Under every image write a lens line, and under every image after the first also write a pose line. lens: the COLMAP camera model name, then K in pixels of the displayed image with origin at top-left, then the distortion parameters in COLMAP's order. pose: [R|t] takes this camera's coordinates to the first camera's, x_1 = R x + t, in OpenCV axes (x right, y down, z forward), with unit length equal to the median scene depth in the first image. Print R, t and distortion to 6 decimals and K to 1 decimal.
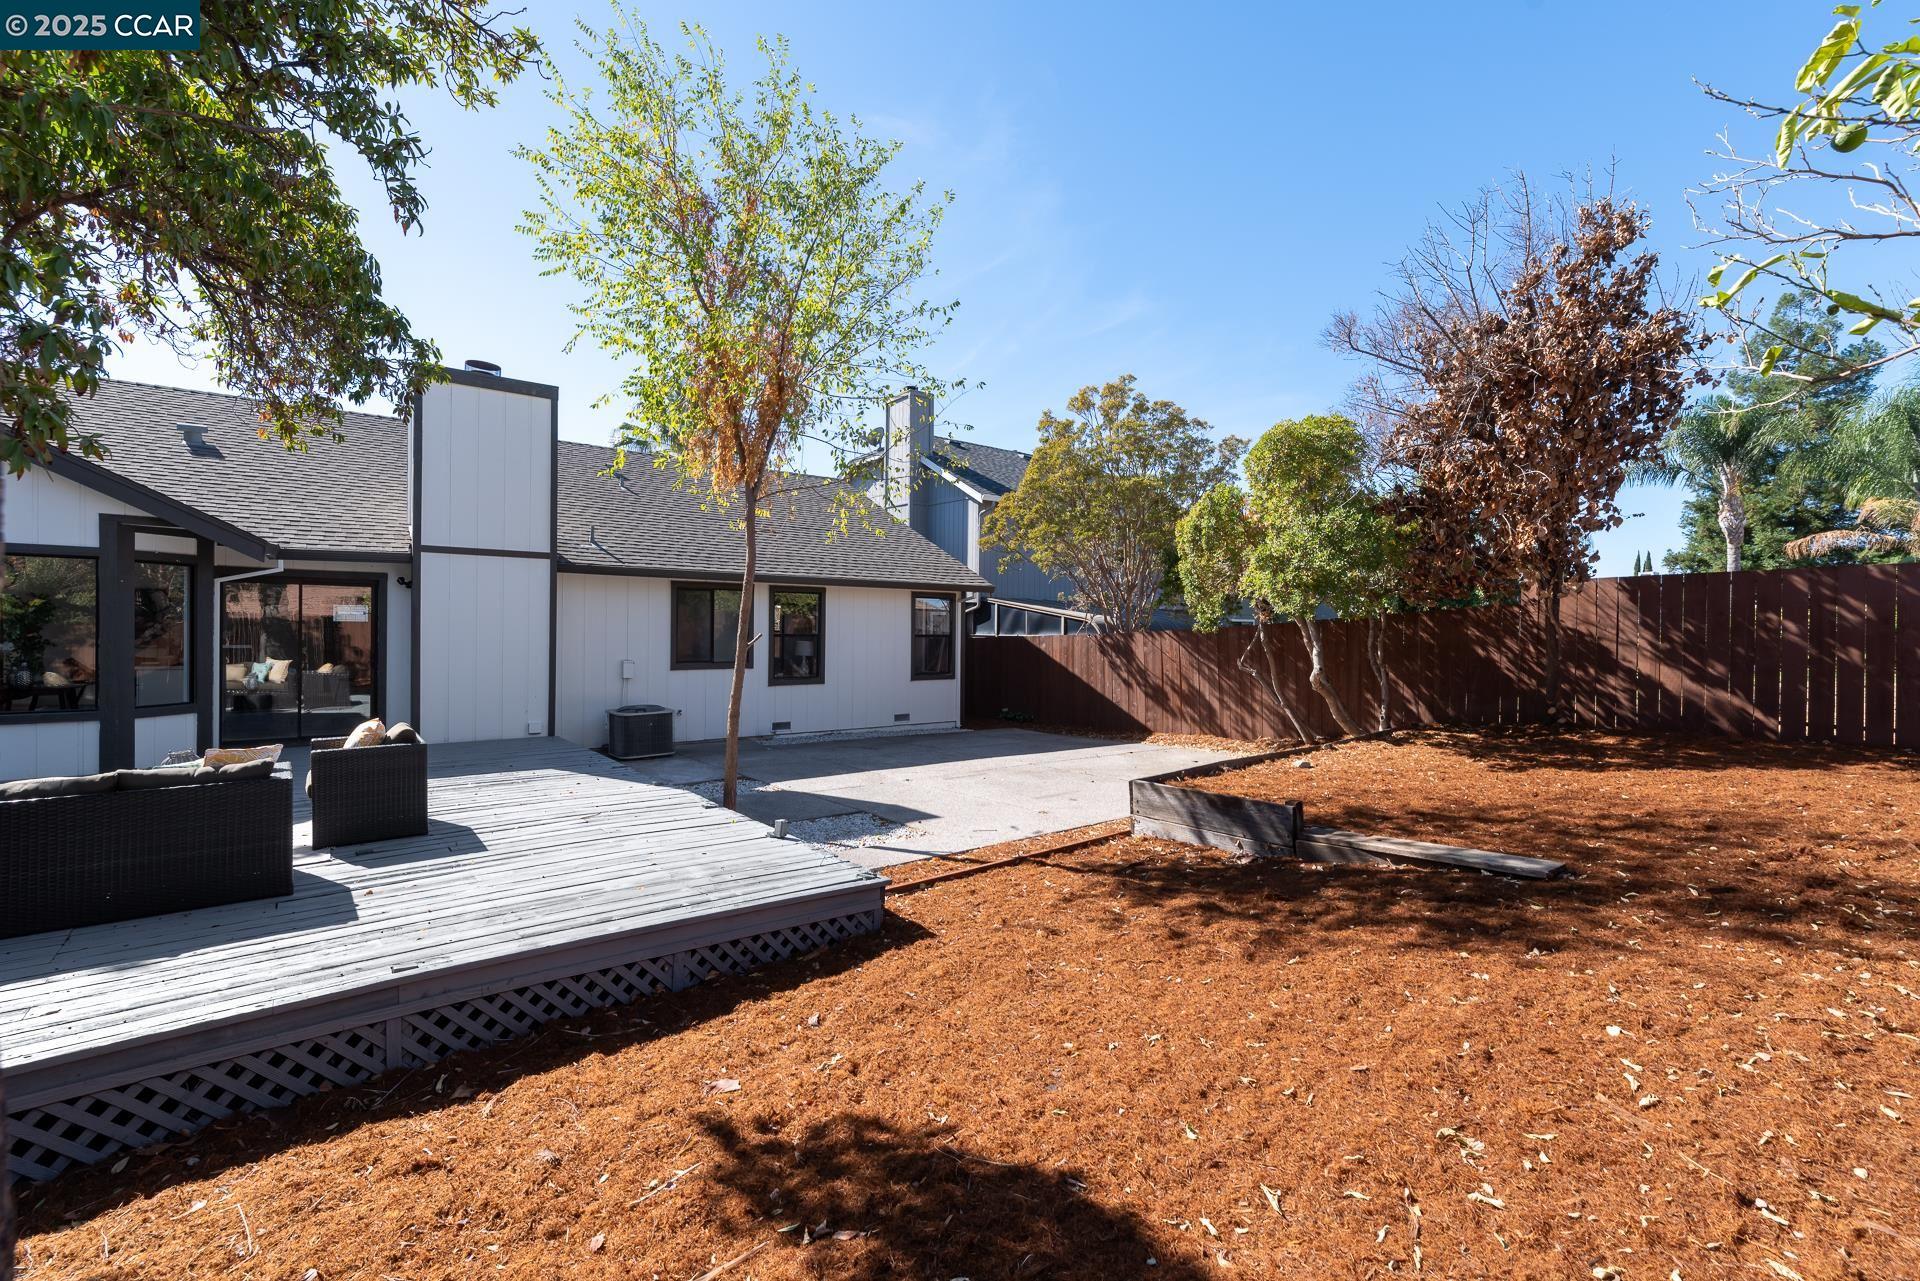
lens RADIAL K [[817.5, 0, 960.0], [0, 817.5, 640.5], [0, 0, 1]] dist [0.002189, 0.000420]
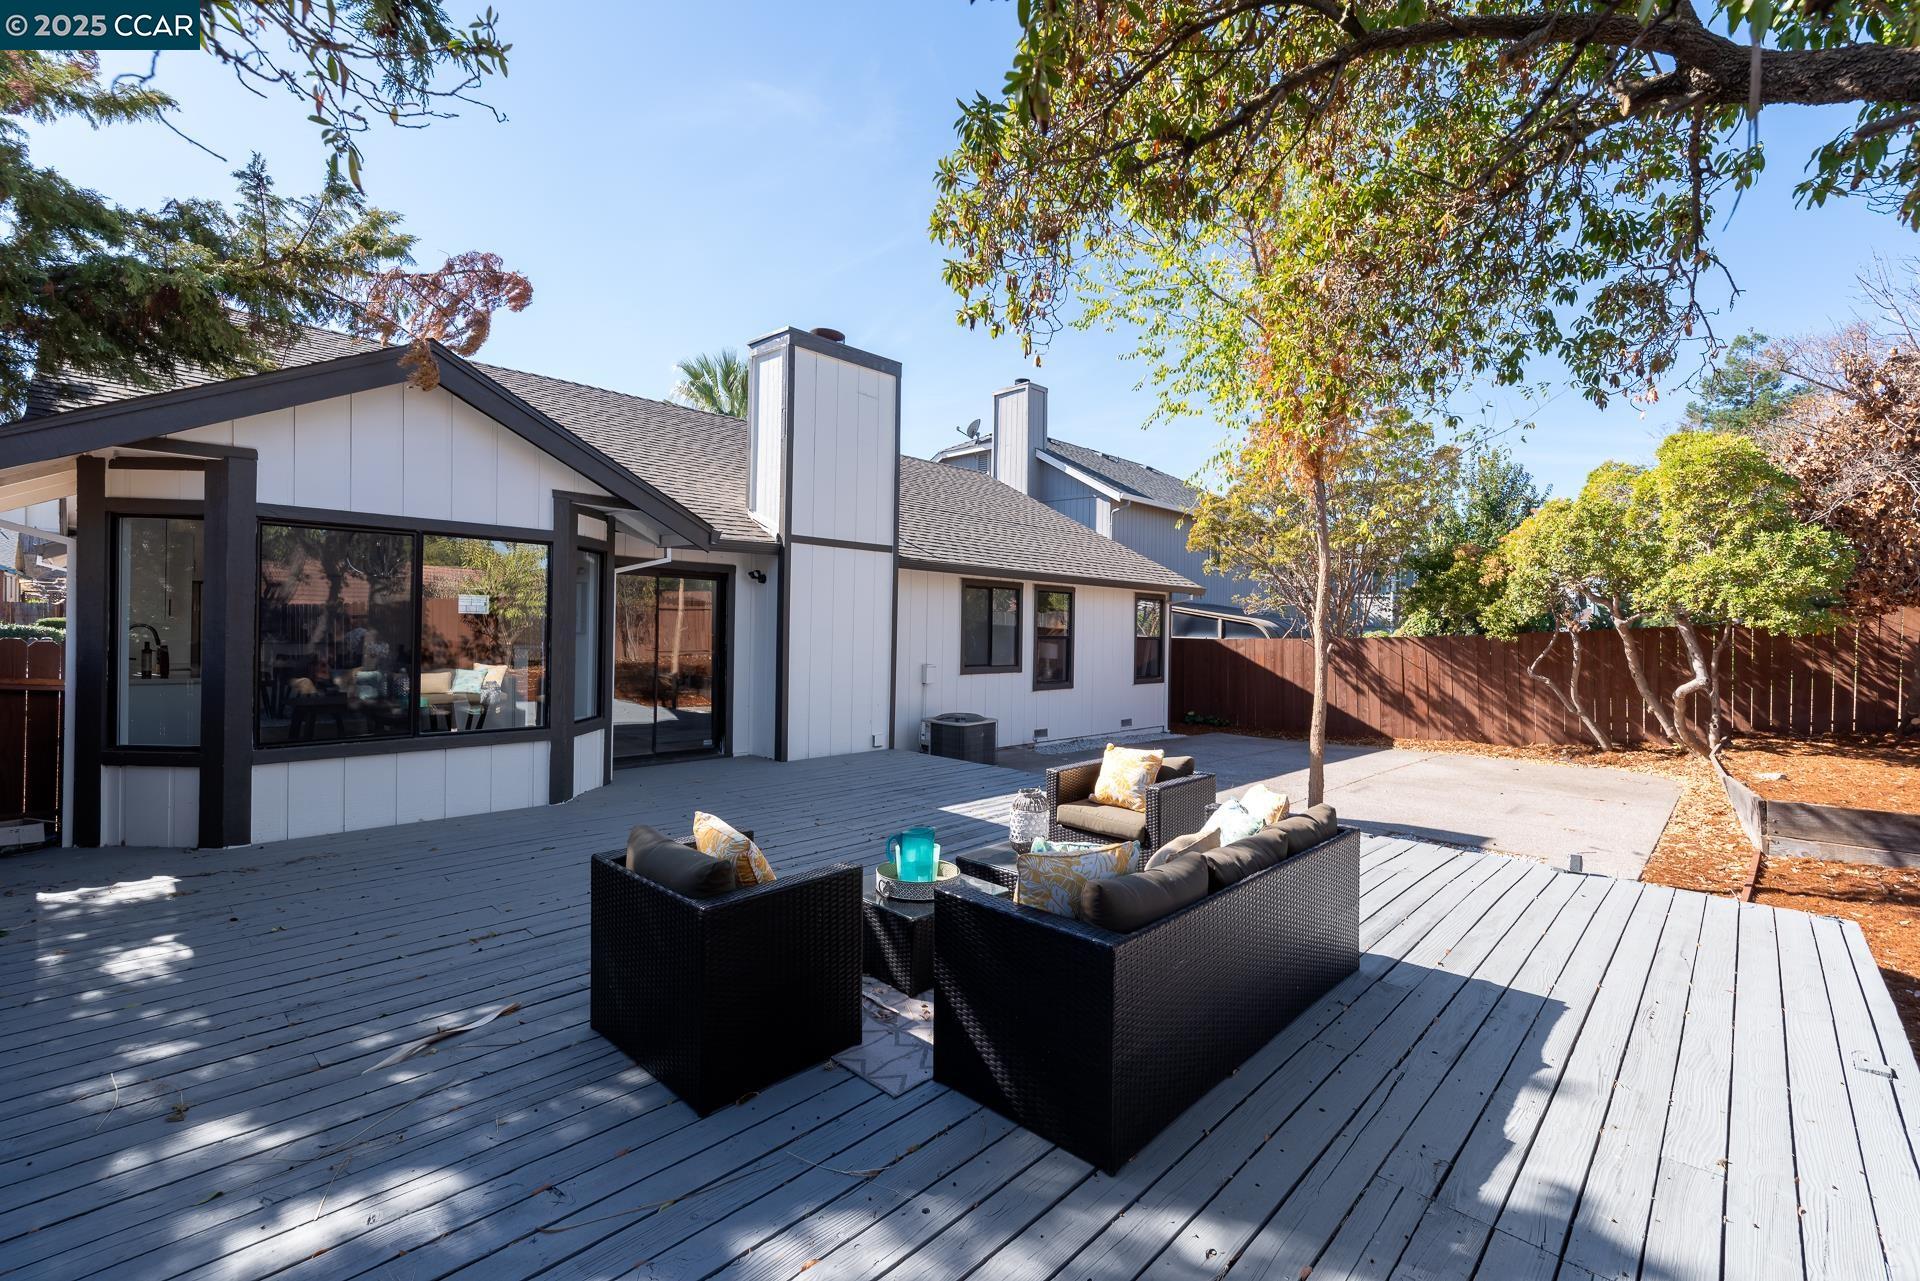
lens RADIAL K [[817.5, 0, 960.0], [0, 817.5, 640.5], [0, 0, 1]] dist [0.002189, 0.000420]
pose [[0.991326, 0.011272, 0.130939, -0.435898], [-0.012164, 0.999908, 0.006009, -0.007493], [-0.130859, -0.007550, 0.991372, 0.075931]]
